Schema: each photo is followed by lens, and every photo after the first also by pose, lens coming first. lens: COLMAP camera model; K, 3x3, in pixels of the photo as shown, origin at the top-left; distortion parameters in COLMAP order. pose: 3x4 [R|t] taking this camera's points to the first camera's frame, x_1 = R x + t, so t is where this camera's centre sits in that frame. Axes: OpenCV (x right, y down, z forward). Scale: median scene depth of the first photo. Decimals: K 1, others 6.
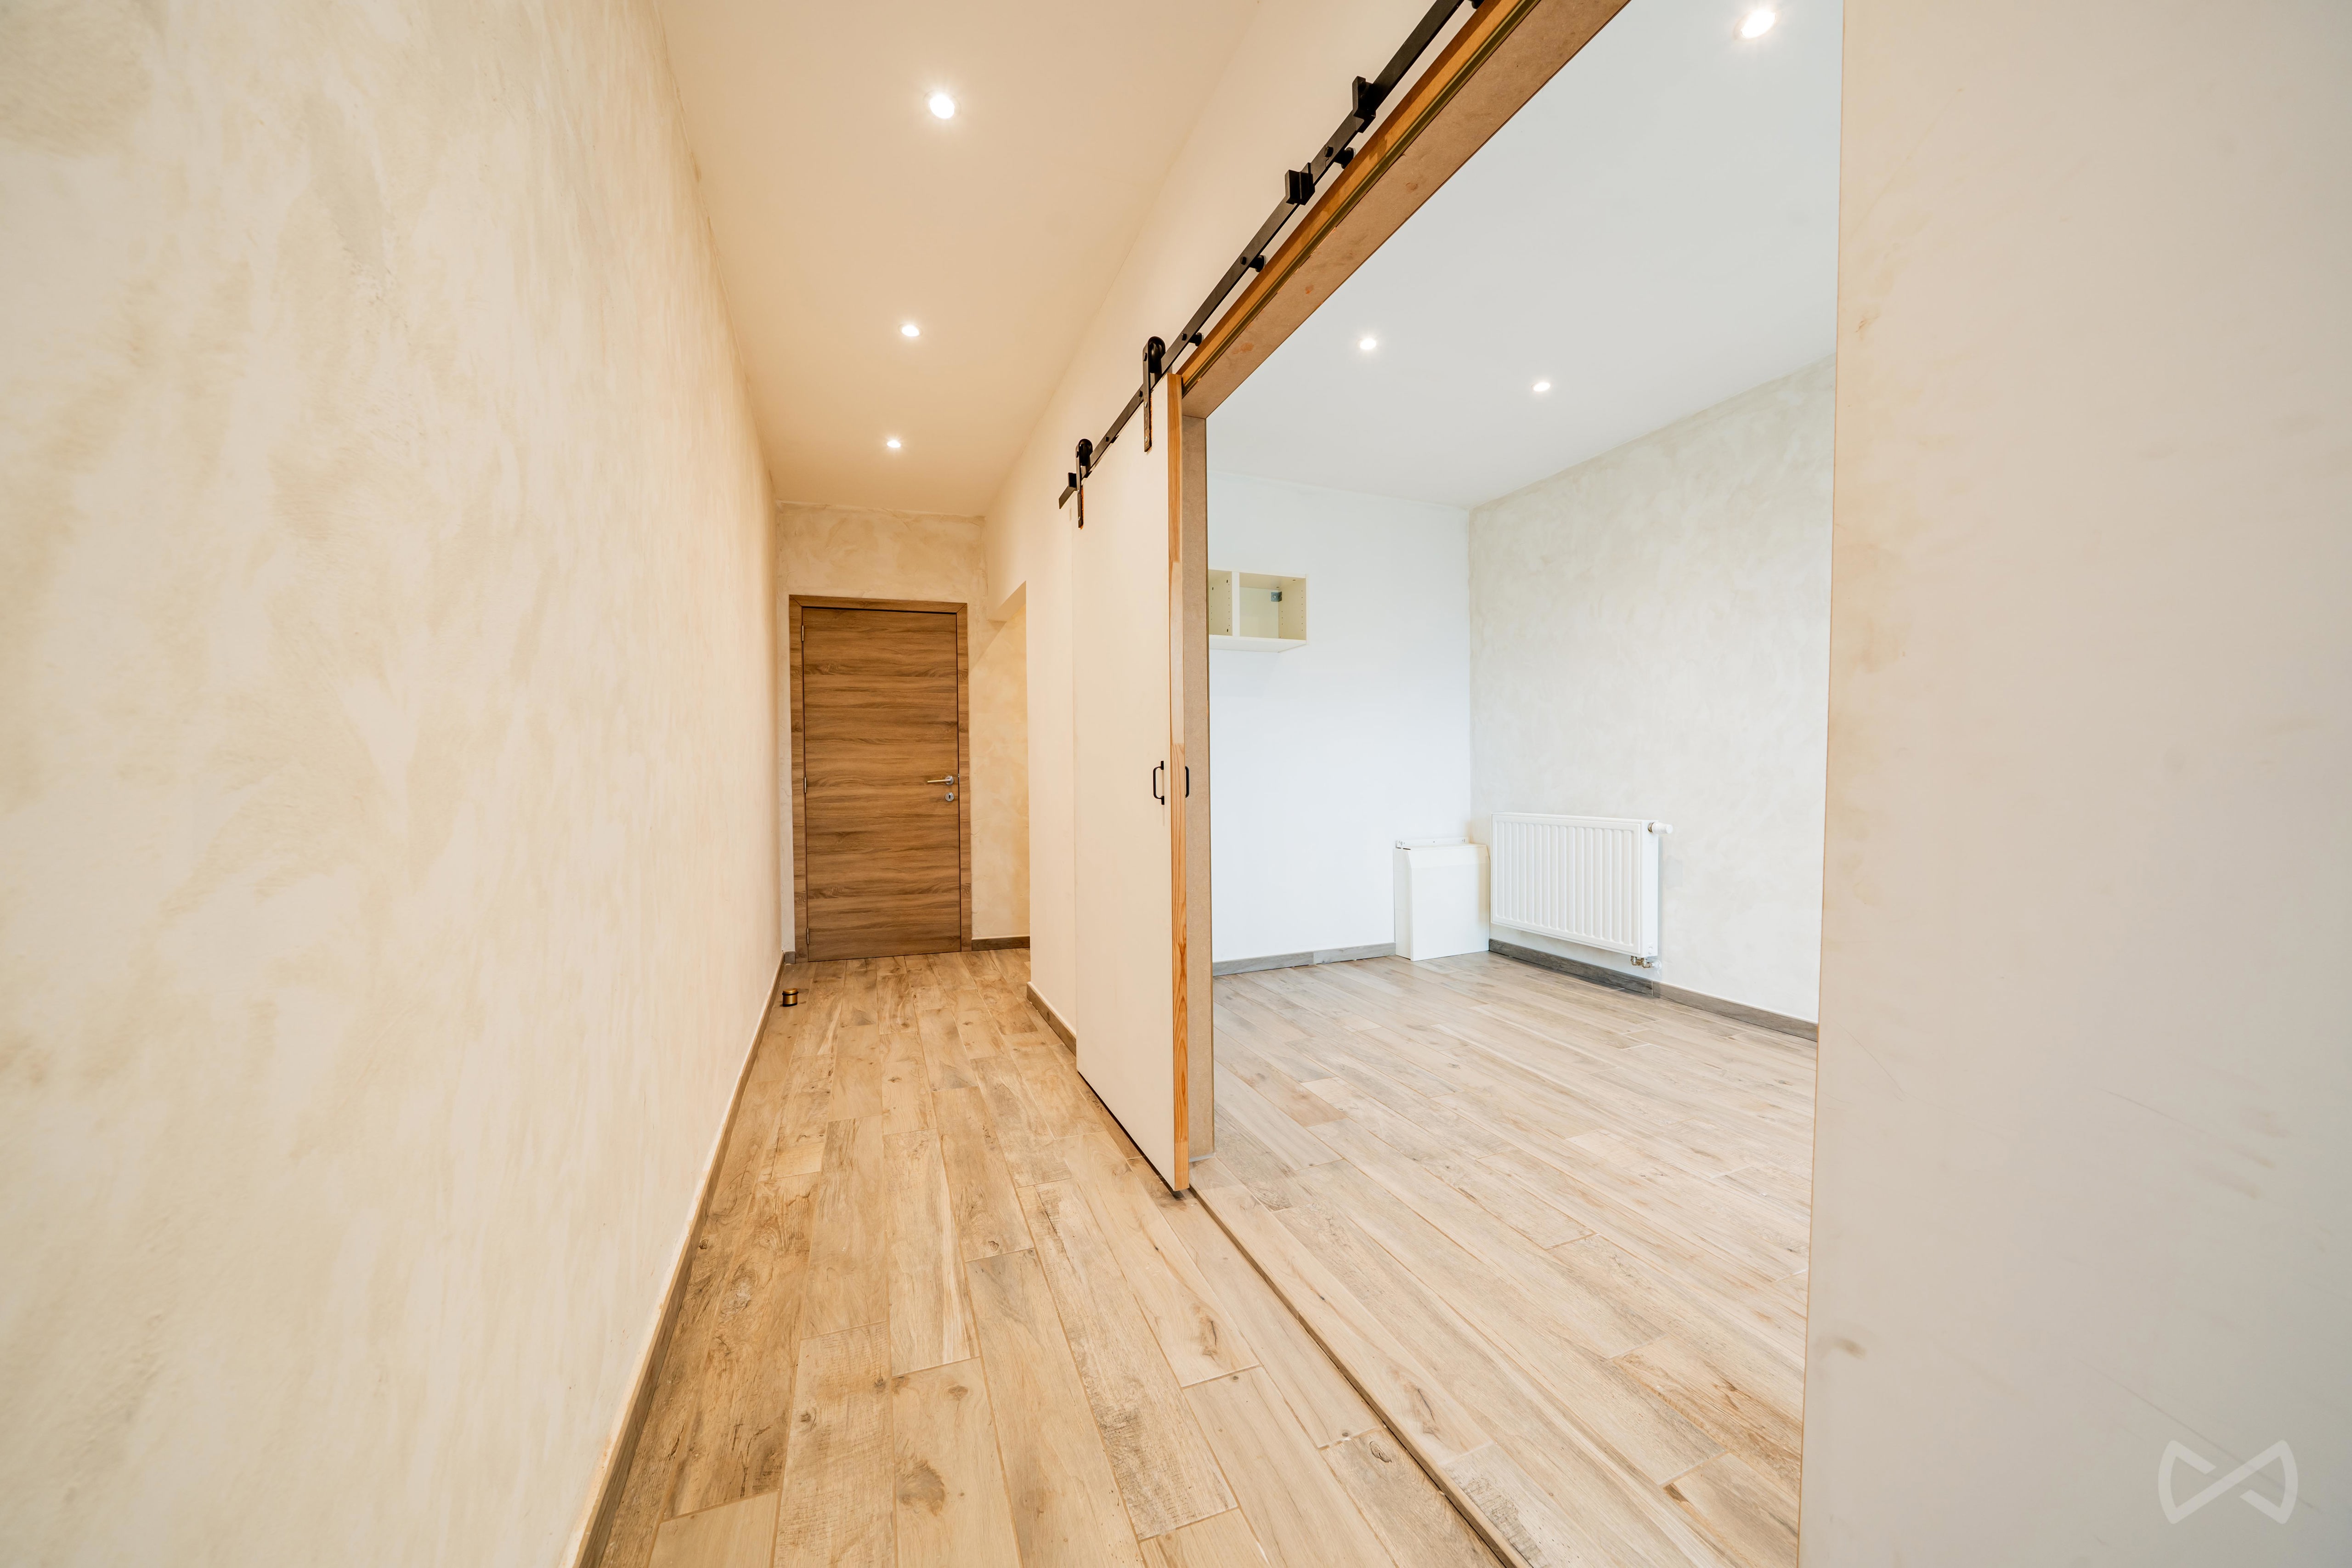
lens RADIAL K [[800.9, 0, 1178.0], [0, 800.9, 779.0], [0, 0, 1]] dist [-0.005647, -0.000298]
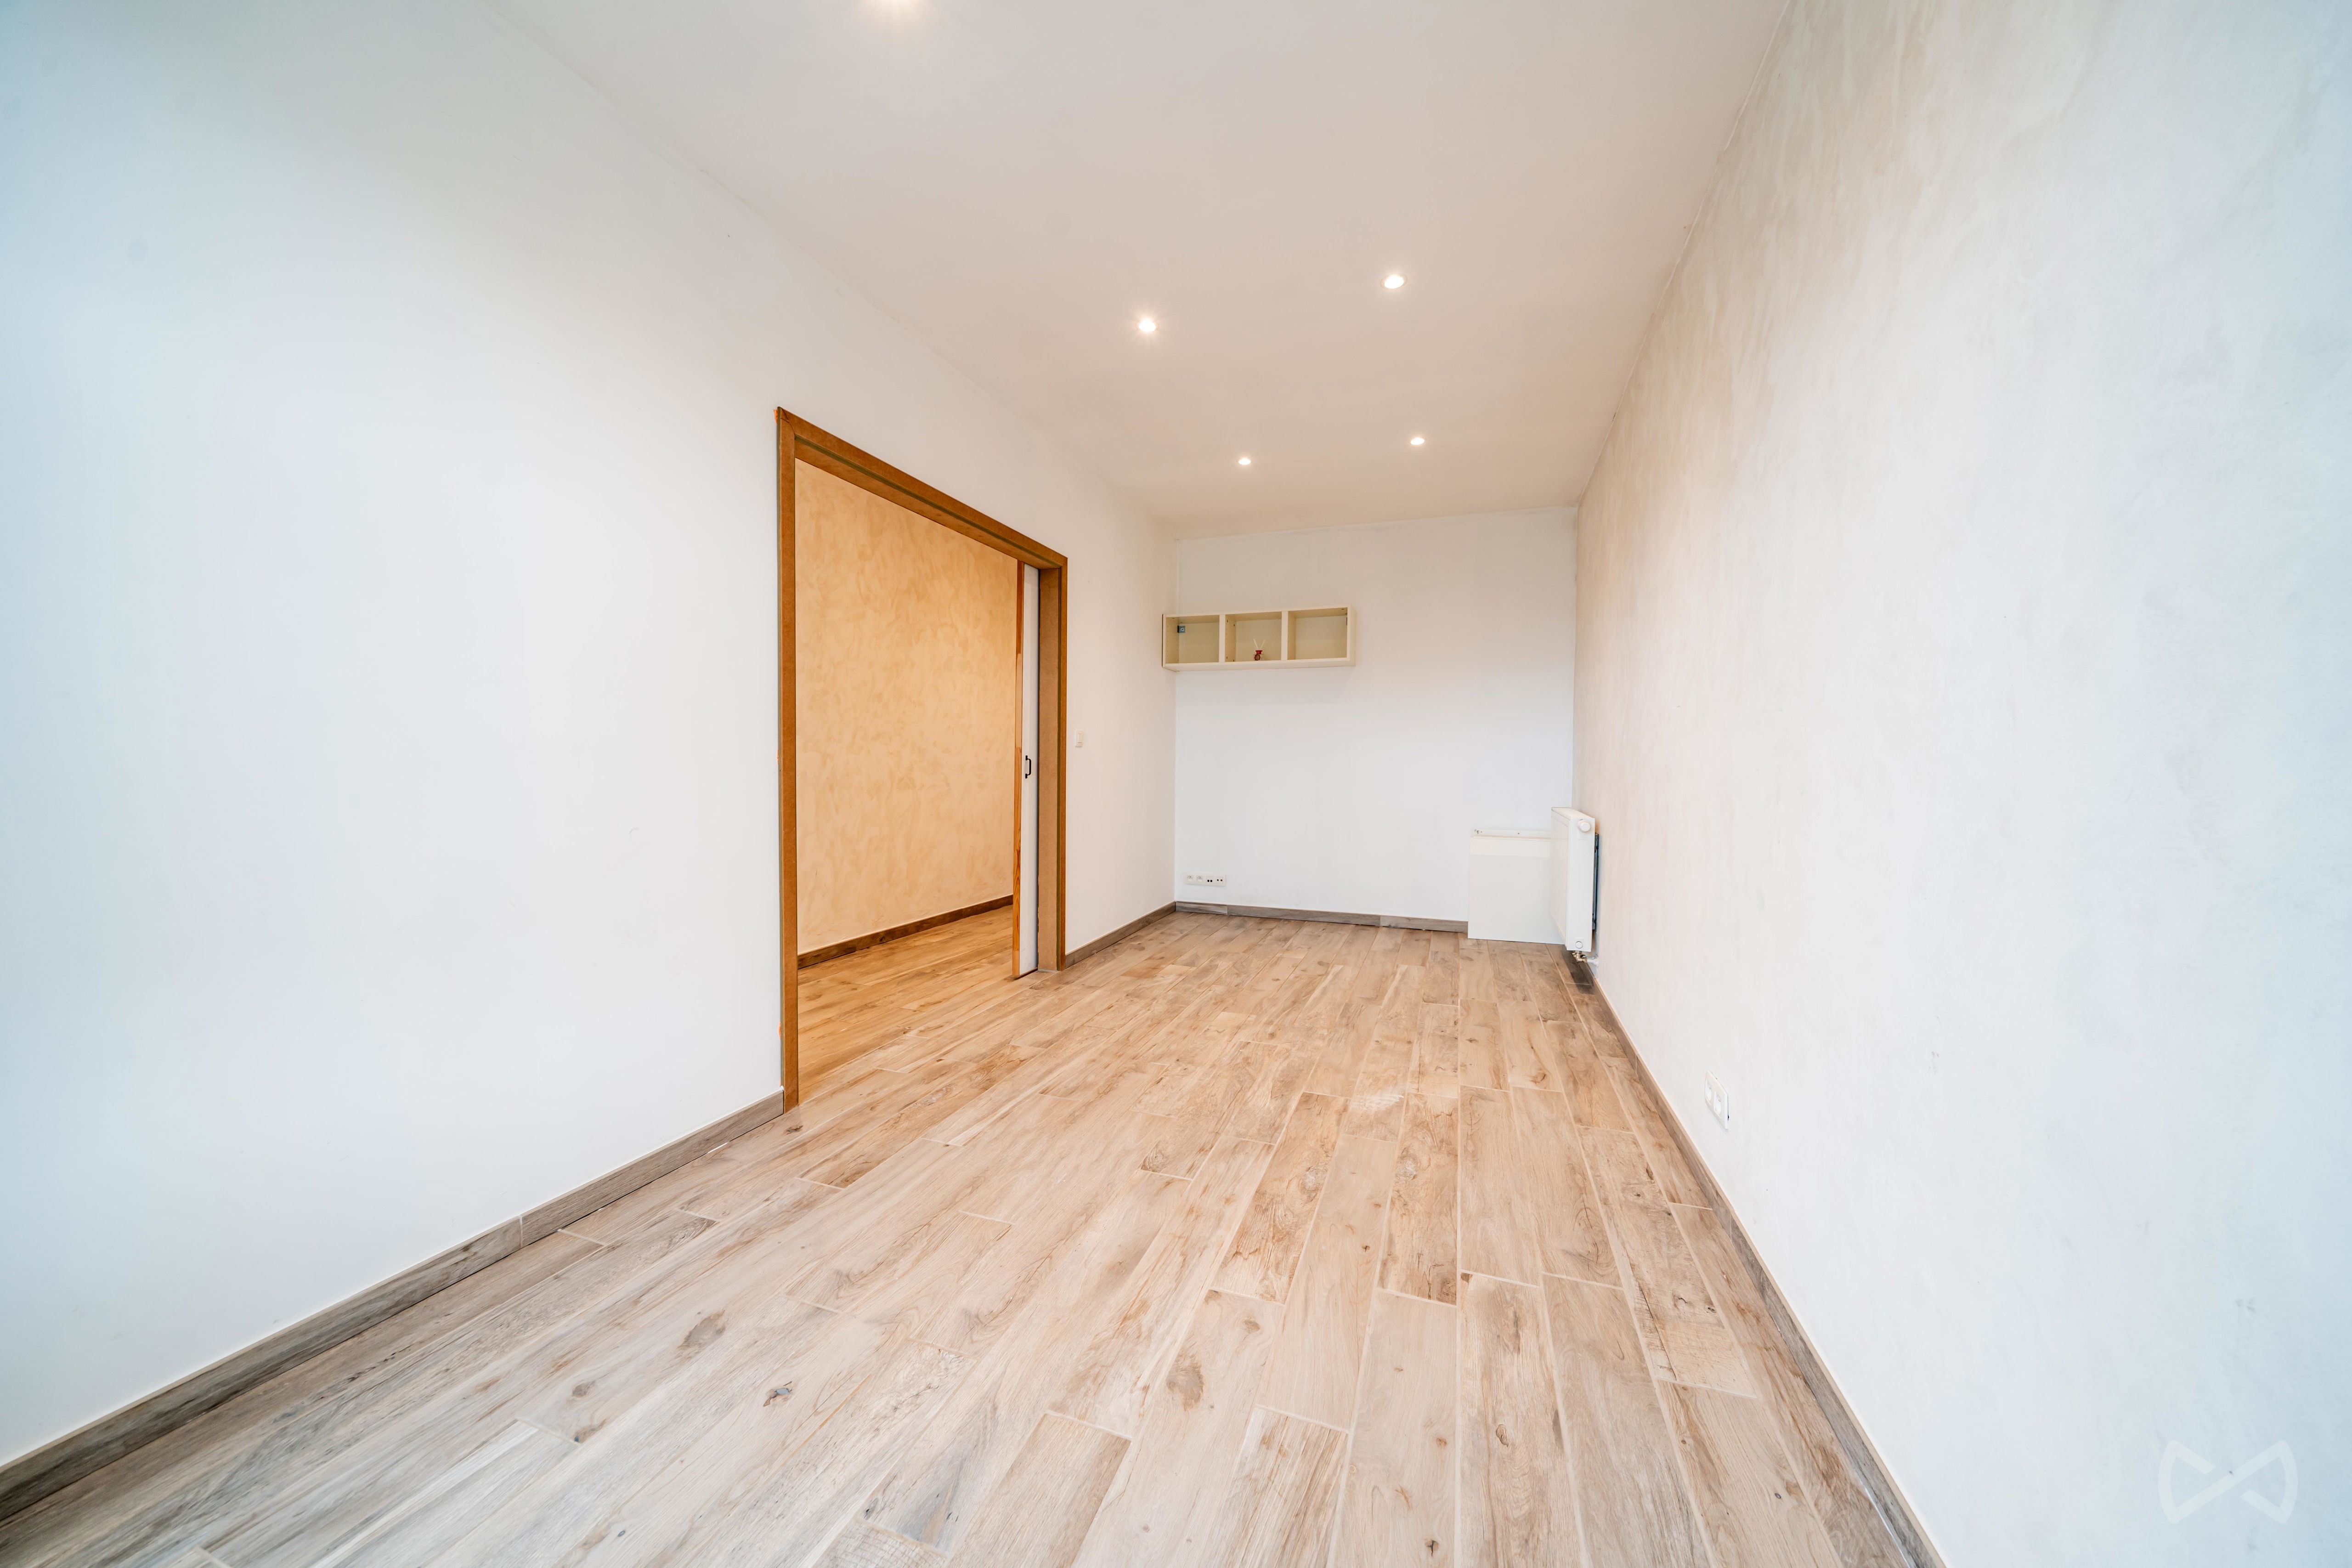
lens RADIAL K [[800.9, 0, 1176.3], [0, 800.9, 770.7], [0, 0, 1]] dist [-0.005647, -0.000298]
pose [[0.743190, 0.026442, -0.668558, 1.341910], [-0.023019, 0.999638, 0.013947, -0.016918], [0.668684, 0.005024, 0.743530, -0.162590]]
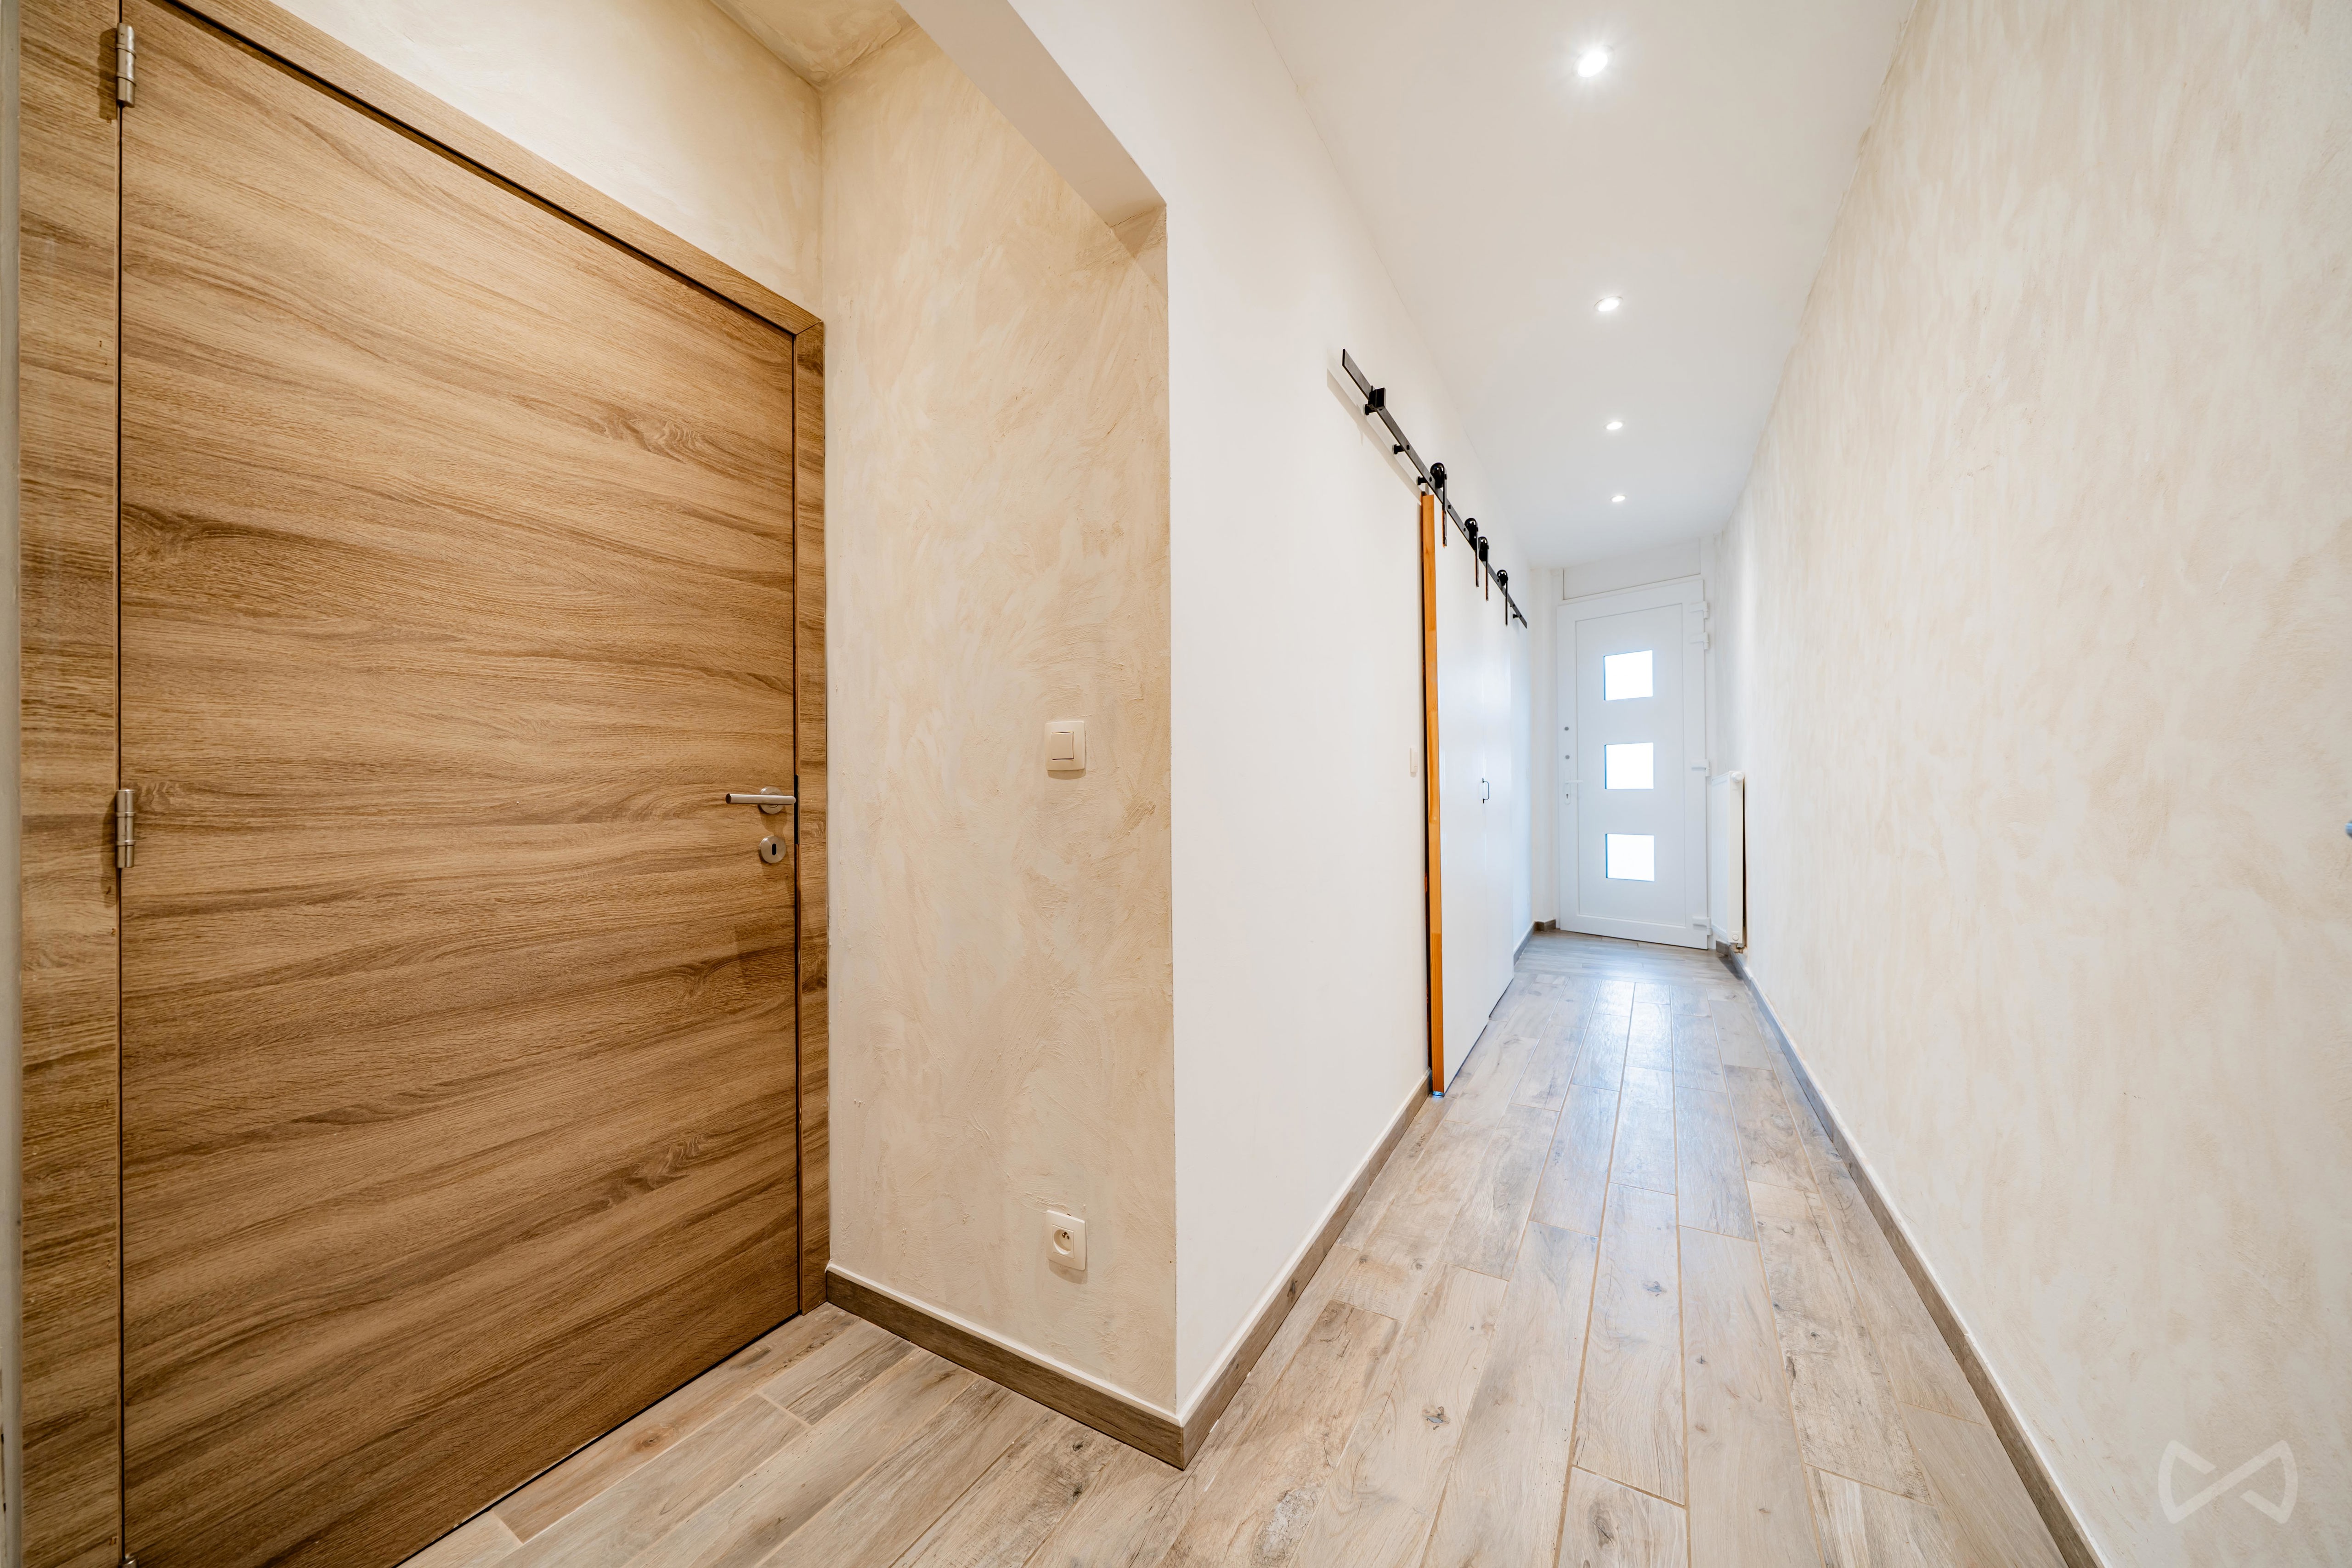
lens RADIAL K [[800.9, 0, 1179.8], [0, 800.9, 776.7], [0, 0, 1]] dist [-0.005647, -0.000298]
pose [[-0.612414, 0.021296, 0.790250, -0.730288], [0.018392, 0.999750, -0.012688, -0.006770], [-0.790323, 0.006764, -0.612653, 1.946904]]
